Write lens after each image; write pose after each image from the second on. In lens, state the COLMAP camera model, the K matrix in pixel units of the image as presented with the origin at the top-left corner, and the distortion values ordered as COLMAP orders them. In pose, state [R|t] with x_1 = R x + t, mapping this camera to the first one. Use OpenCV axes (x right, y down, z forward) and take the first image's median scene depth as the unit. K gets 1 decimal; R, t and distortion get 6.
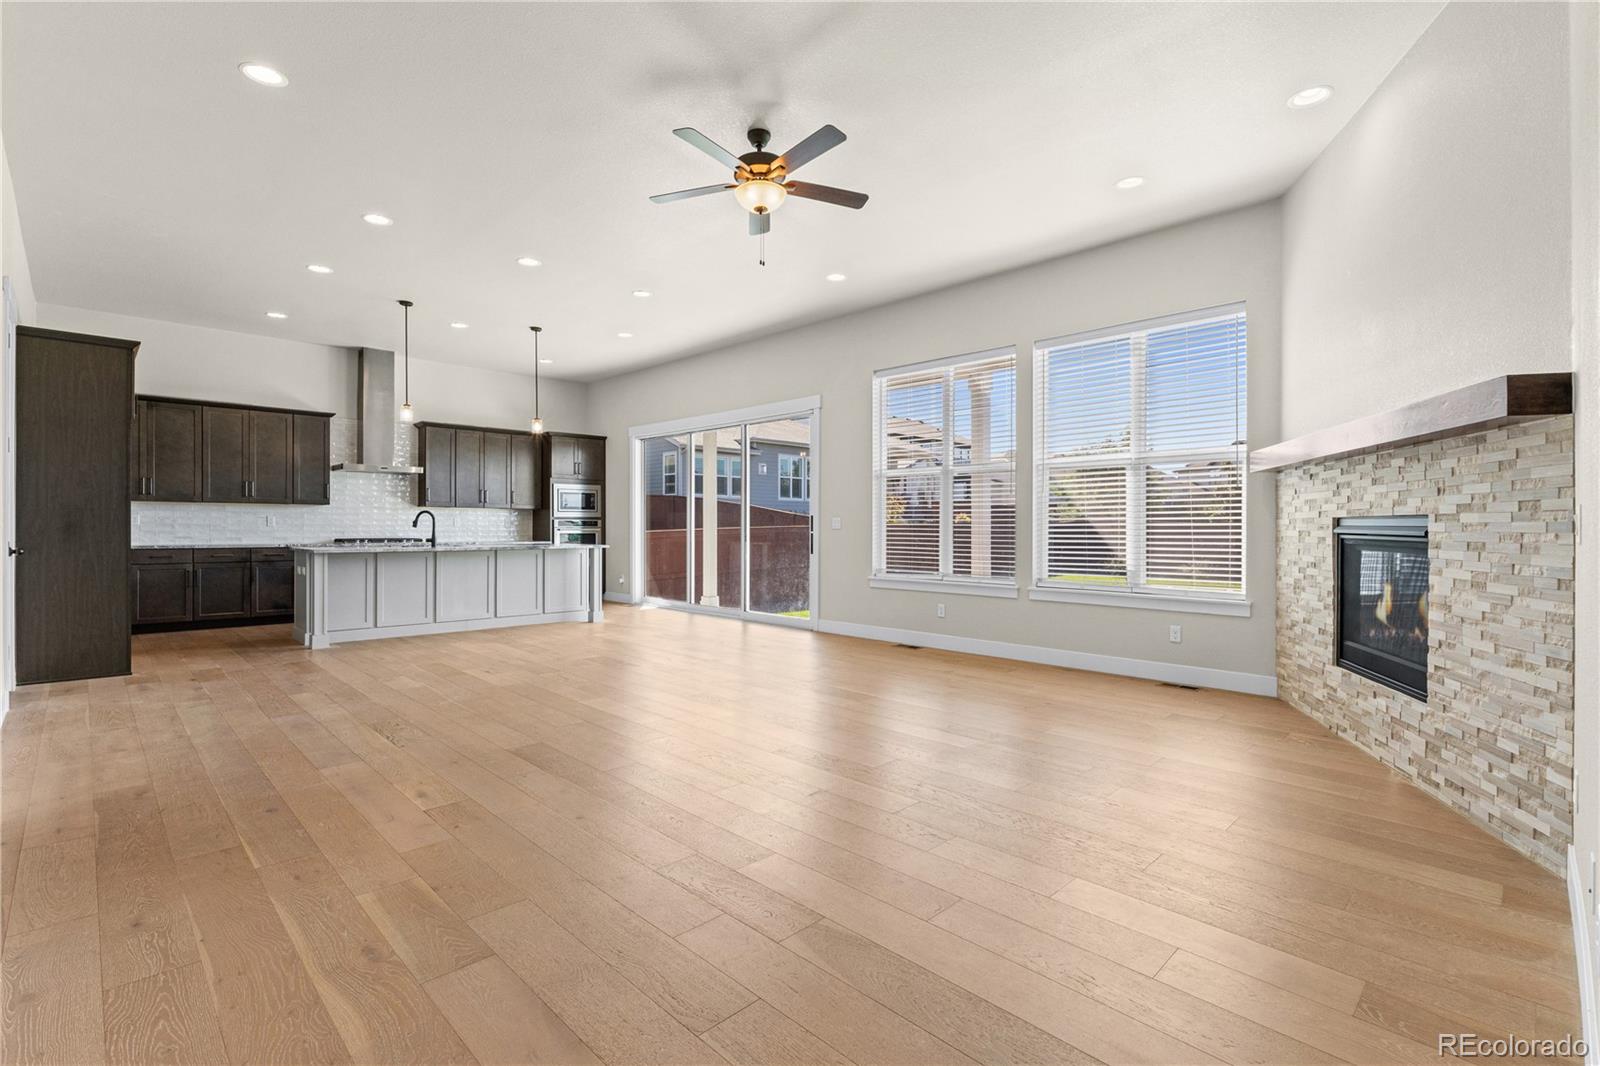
lens RADIAL K [[724.0, 0, 800.0], [0, 724.0, 533.0], [0, 0, 1]] dist [-0.008752, 0.000231]
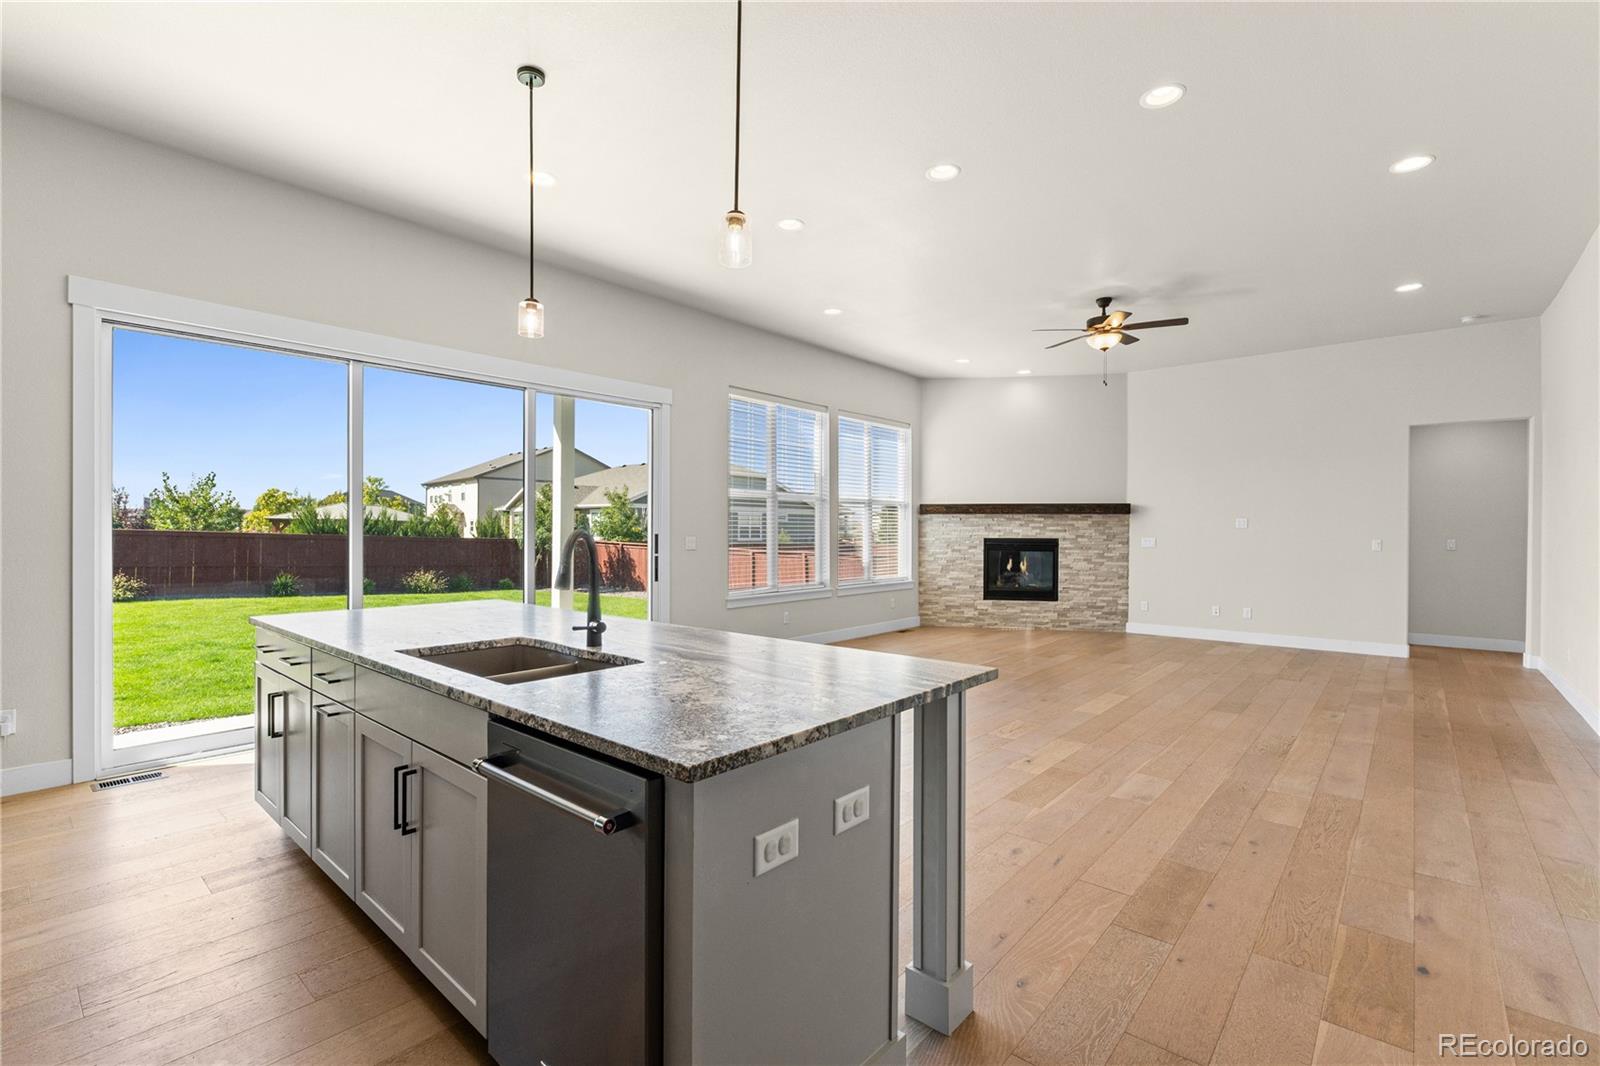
lens RADIAL K [[717.7, 0, 800.0], [0, 717.7, 533.0], [0, 0, 1]] dist [-0.002674, -0.000530]
pose [[-0.076825, -0.008558, 0.997008, -0.725422], [0.005810, 0.999942, 0.009031, -0.028670], [-0.997028, 0.006486, -0.076770, 0.822193]]
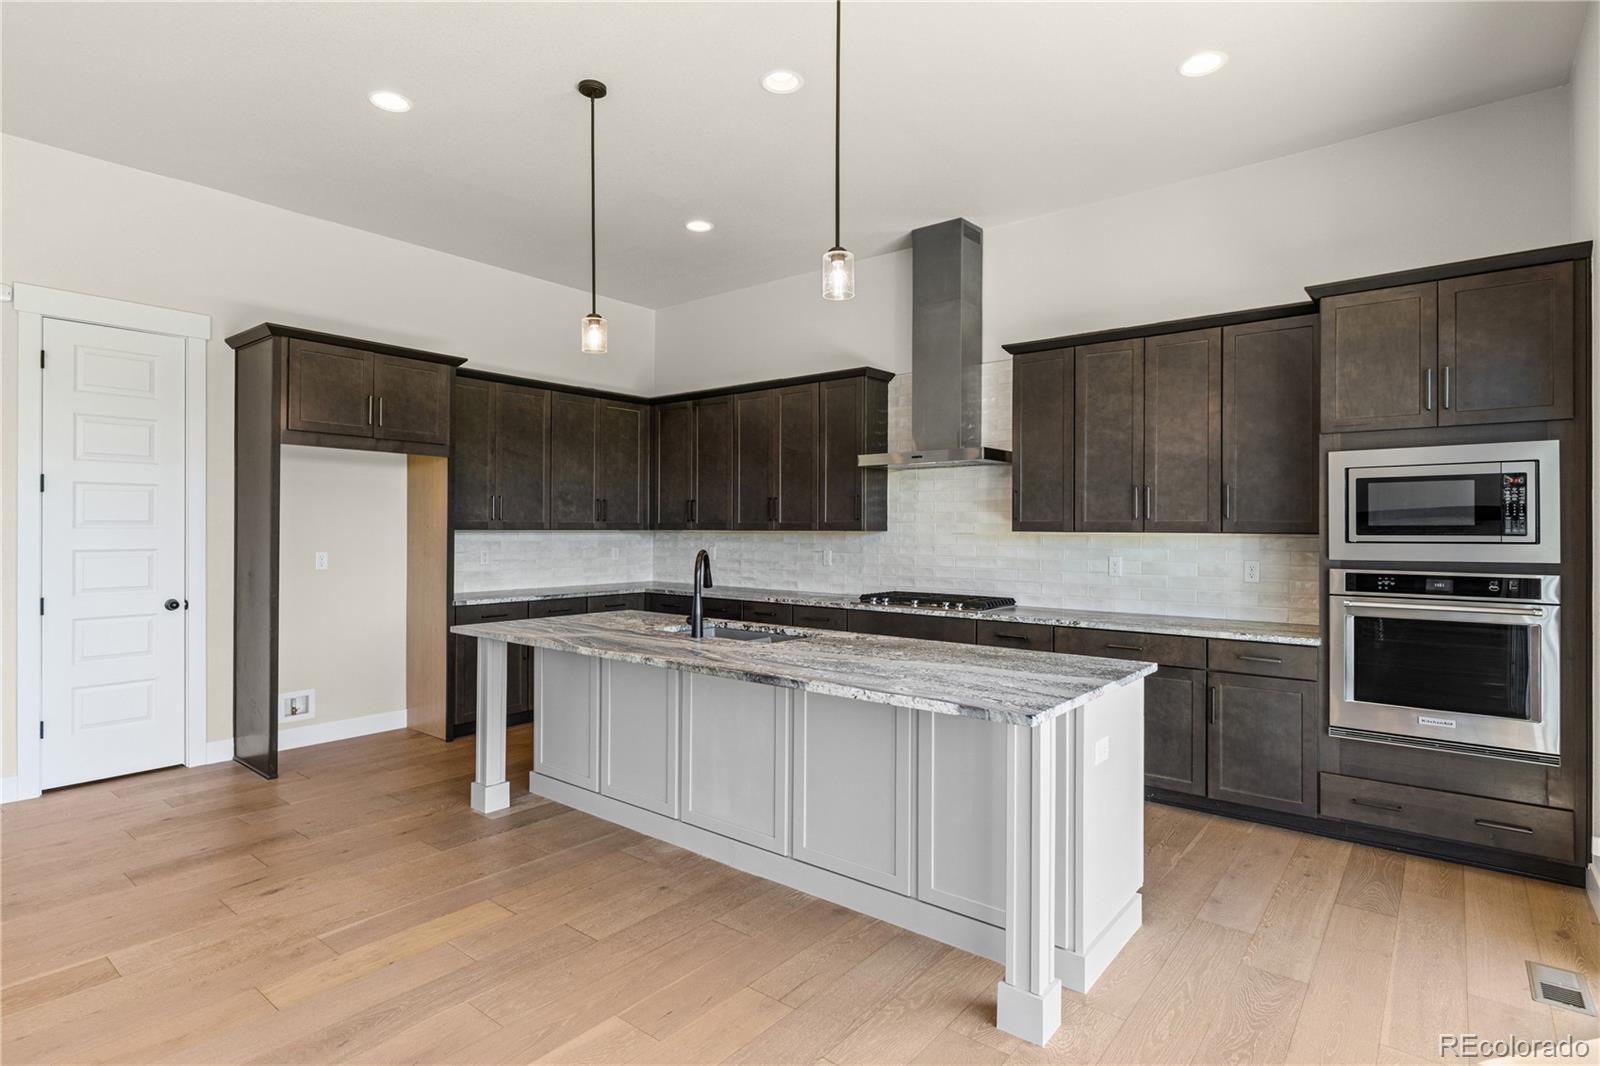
lens RADIAL K [[810.6, 0, 800.0], [0, 810.6, 533.0], [0, 0, 1]] dist [0.004384, 0.000454]
pose [[0.111630, 0.000615, -0.993750, -0.026577], [-0.012721, 0.999919, -0.000810, -0.036797], [0.993668, 0.012732, 0.111628, 0.884501]]
